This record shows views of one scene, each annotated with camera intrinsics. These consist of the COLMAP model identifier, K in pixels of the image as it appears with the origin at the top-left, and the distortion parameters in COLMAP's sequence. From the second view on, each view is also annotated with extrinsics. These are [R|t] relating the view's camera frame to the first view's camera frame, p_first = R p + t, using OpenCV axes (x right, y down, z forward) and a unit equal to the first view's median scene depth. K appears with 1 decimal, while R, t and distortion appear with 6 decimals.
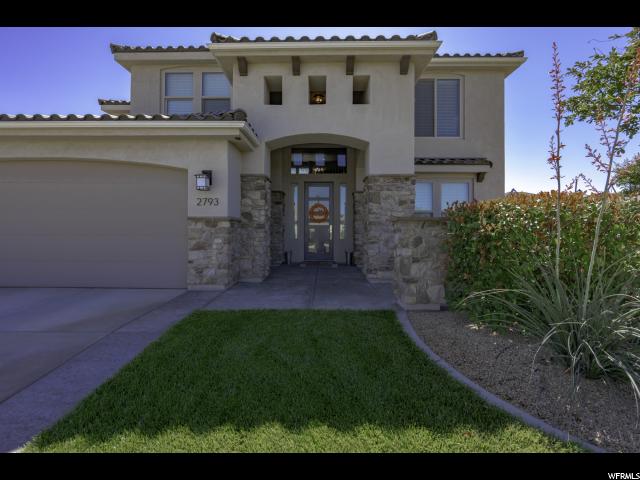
lens RADIAL K [[297.1, 0, 321.7], [0, 297.1, 233.4], [0, 0, 1]] dist [-0.000862, 0.000017]
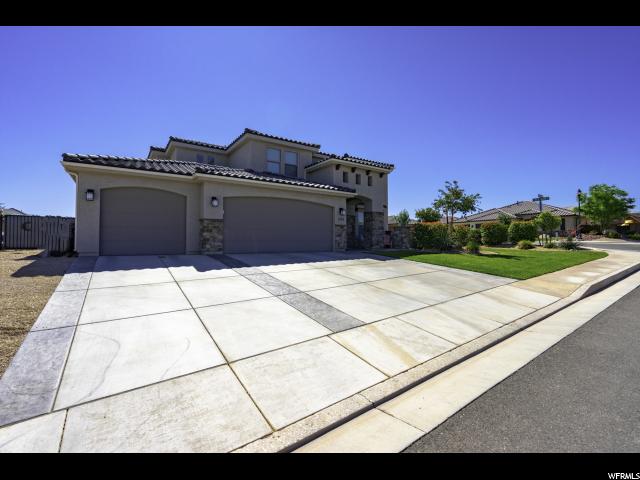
lens RADIAL K [[287.6, 0, 318.1], [0, 287.6, 241.6], [0, 0, 1]] dist [-0.002090, -0.000162]
pose [[0.823333, -0.003984, 0.567544, -1.814153], [0.013559, 0.999828, -0.012651, 0.117254], [-0.567396, 0.018111, 0.823246, -0.951067]]
